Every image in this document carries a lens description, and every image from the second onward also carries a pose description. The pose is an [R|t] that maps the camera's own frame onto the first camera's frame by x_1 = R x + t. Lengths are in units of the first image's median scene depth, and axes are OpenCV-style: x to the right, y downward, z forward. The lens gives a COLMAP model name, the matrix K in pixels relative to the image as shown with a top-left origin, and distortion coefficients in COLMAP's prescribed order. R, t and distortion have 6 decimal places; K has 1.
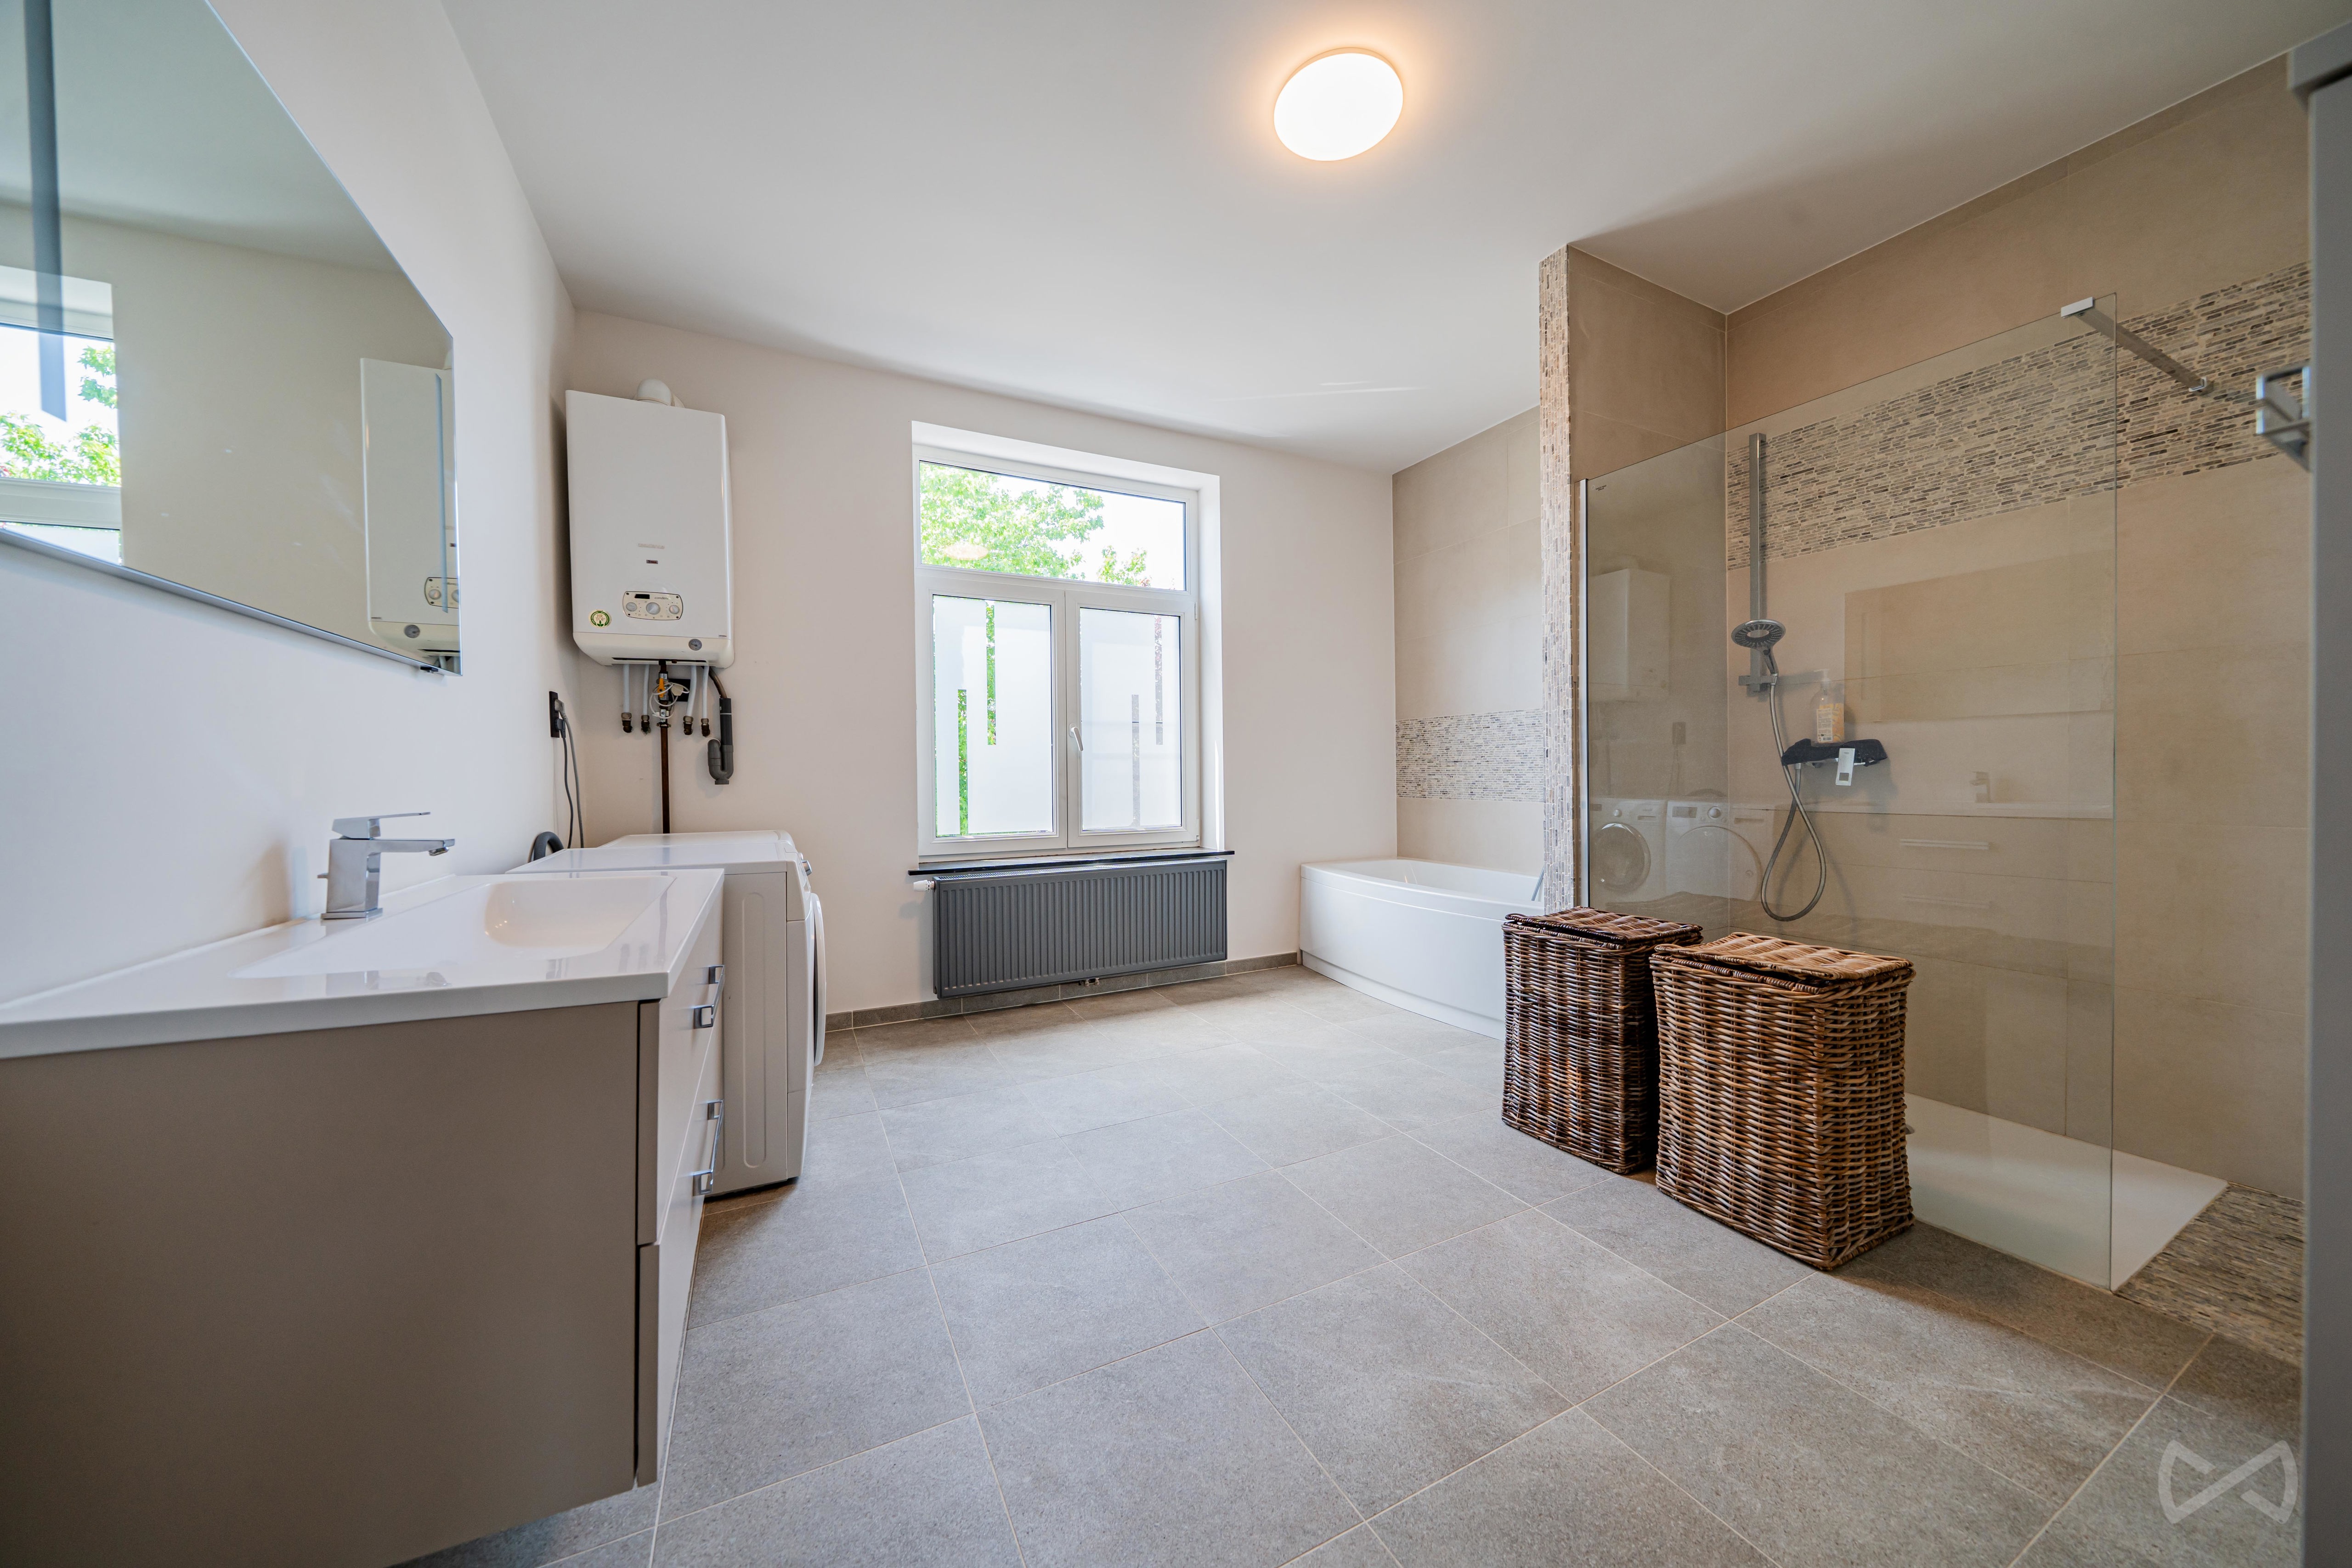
lens RADIAL K [[797.0, 0, 1176.0], [0, 797.0, 784.0], [0, 0, 1]] dist [-0.006107, 0.000108]
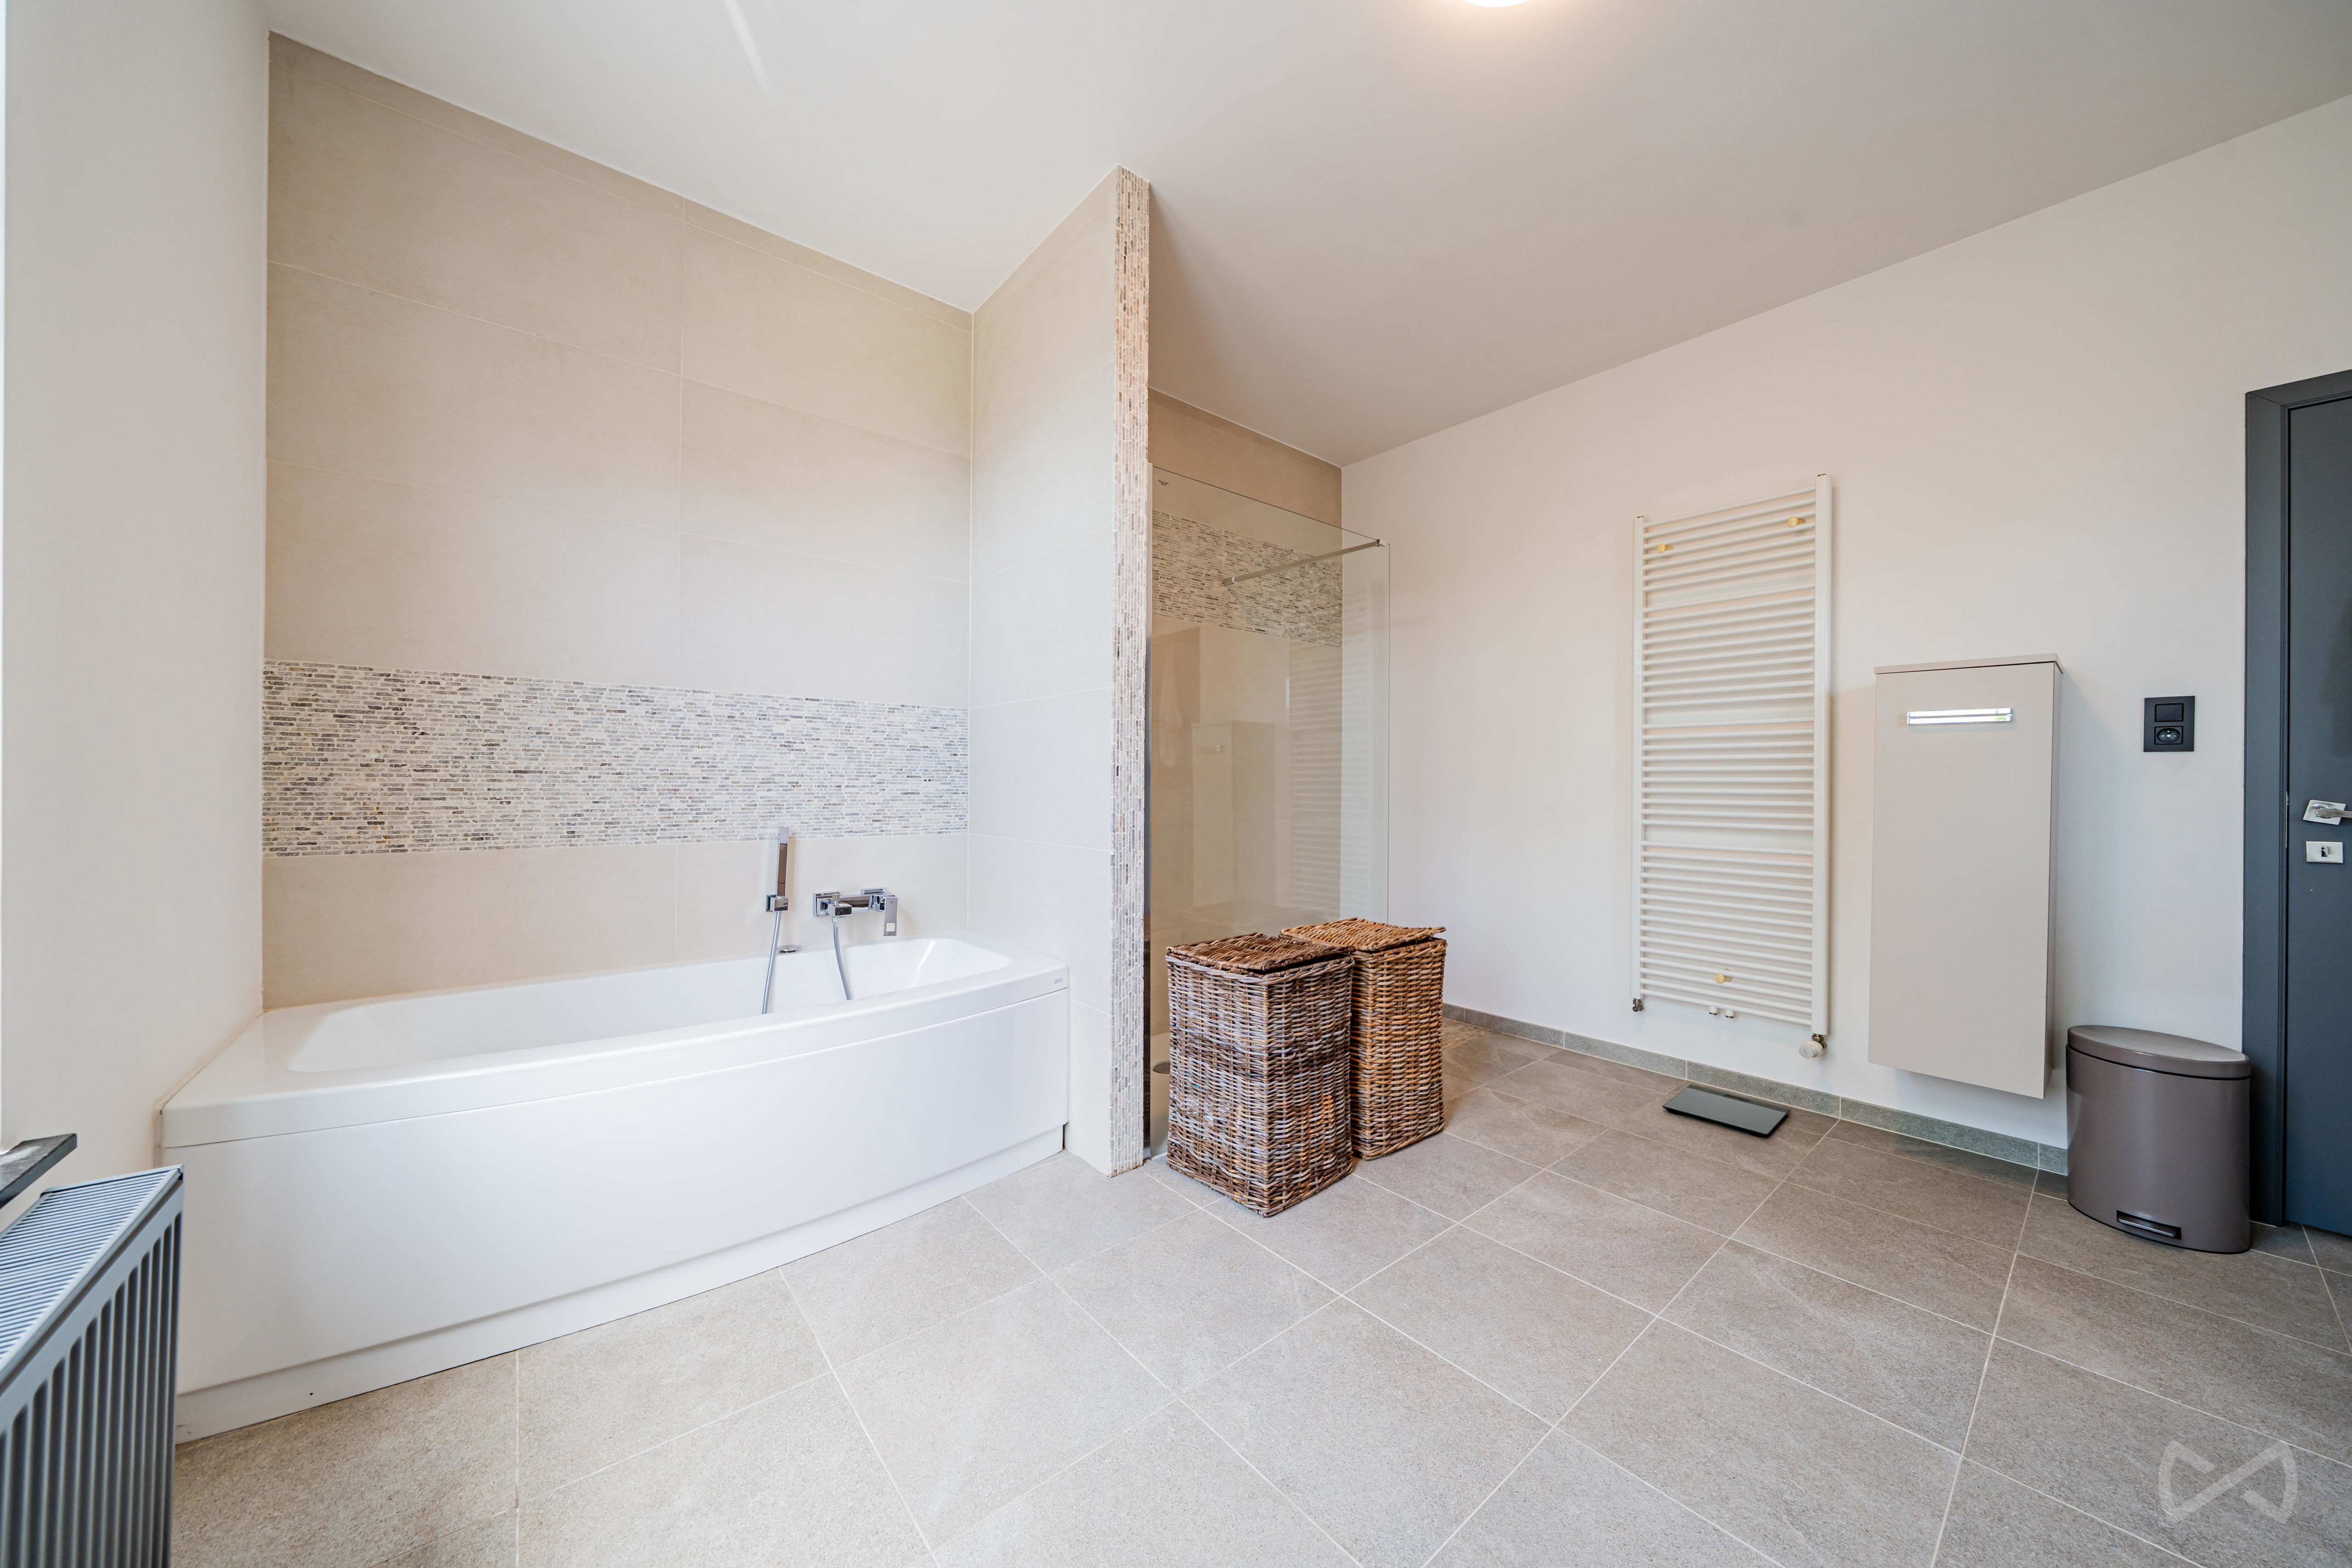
lens RADIAL K [[797.0, 0, 1176.0], [0, 797.0, 784.0], [0, 0, 1]] dist [-0.006107, 0.000108]
pose [[-0.216628, 0.010630, 0.976196, -0.341259], [0.012834, 0.999885, -0.008040, -0.018396], [-0.976170, 0.010787, -0.216740, 1.135210]]
